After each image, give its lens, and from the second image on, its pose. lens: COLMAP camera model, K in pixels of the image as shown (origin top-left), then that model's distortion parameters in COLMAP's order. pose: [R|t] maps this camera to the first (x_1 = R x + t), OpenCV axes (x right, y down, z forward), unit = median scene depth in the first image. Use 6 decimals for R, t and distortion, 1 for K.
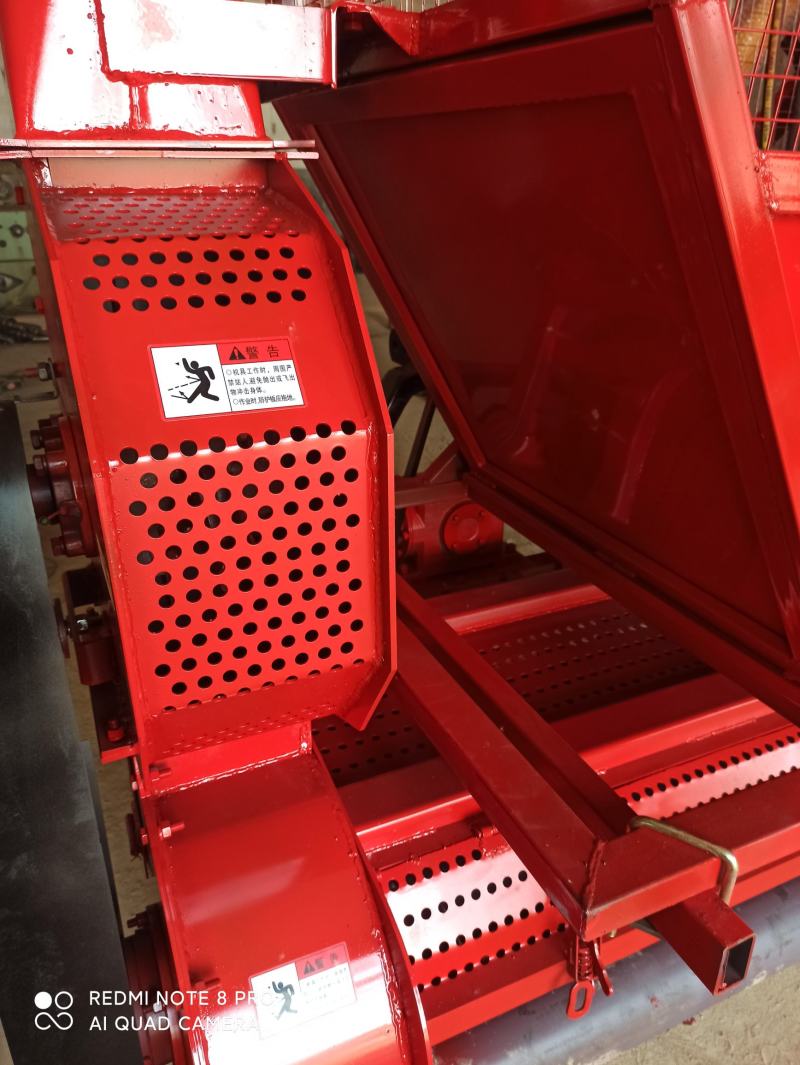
lens RADIAL K [[804.9, 0, 402.7], [0, 804.9, 536.0], [0, 0, 1]] dist [0.032348, -0.010891]
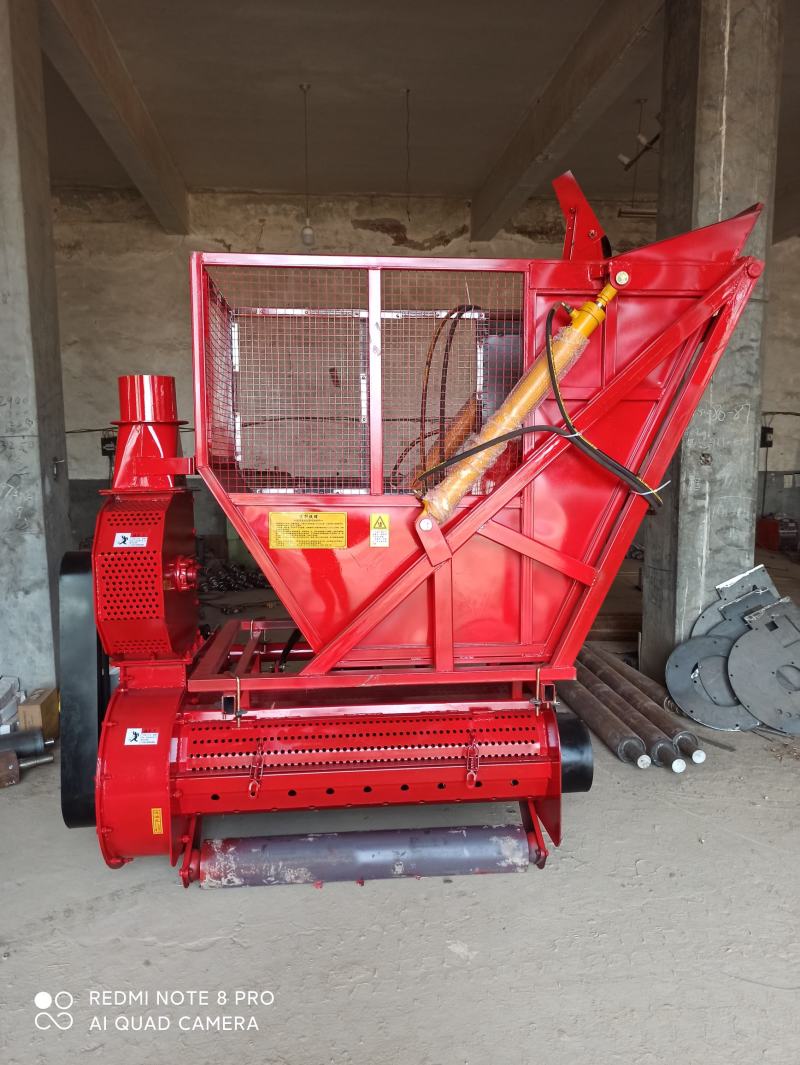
lens RADIAL K [[814.7, 0, 402.7], [0, 814.7, 534.8], [0, 0, 1]] dist [0.036092, -0.007766]
pose [[0.935099, 0.006191, -0.354331, 2.549908], [-0.126523, 0.939786, -0.317481, 0.931529], [0.331030, 0.341708, 0.879576, -2.261899]]
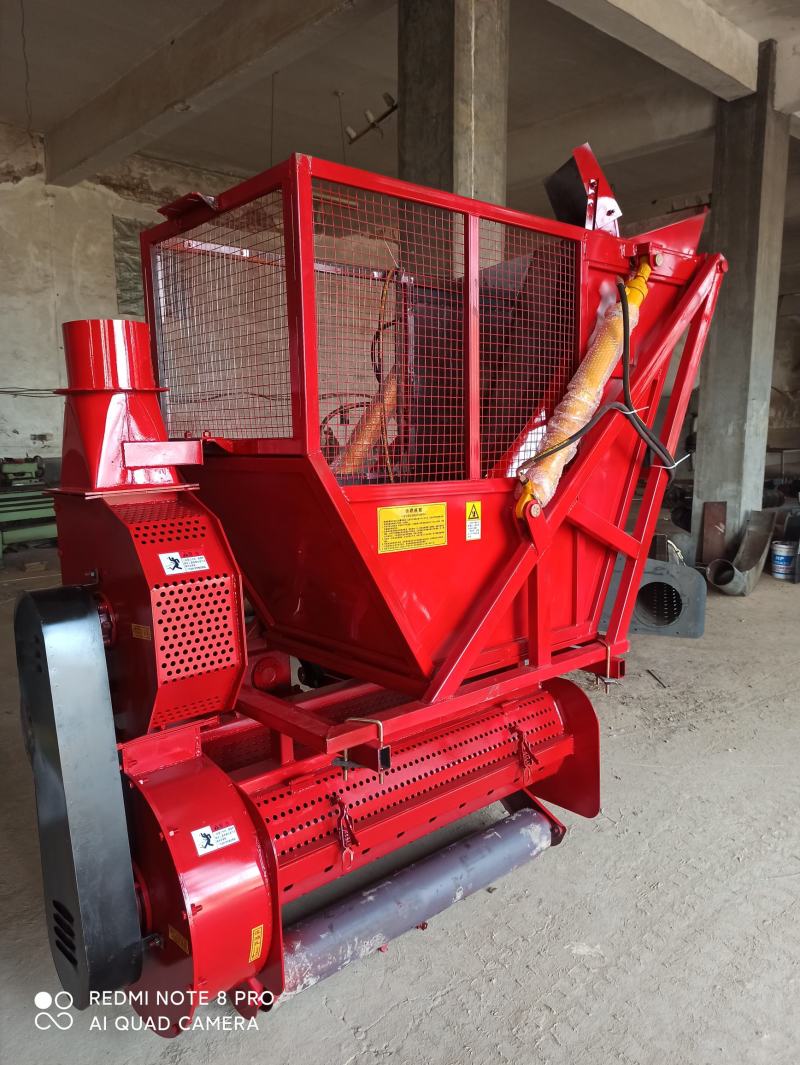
lens RADIAL K [[804.9, 0, 402.7], [0, 804.9, 536.0], [0, 0, 1]] dist [0.032348, -0.010891]
pose [[0.960418, -0.073518, 0.268685, -0.217006], [0.151008, 0.947928, -0.280407, 0.633514], [-0.234079, 0.309882, 0.921510, -1.862356]]
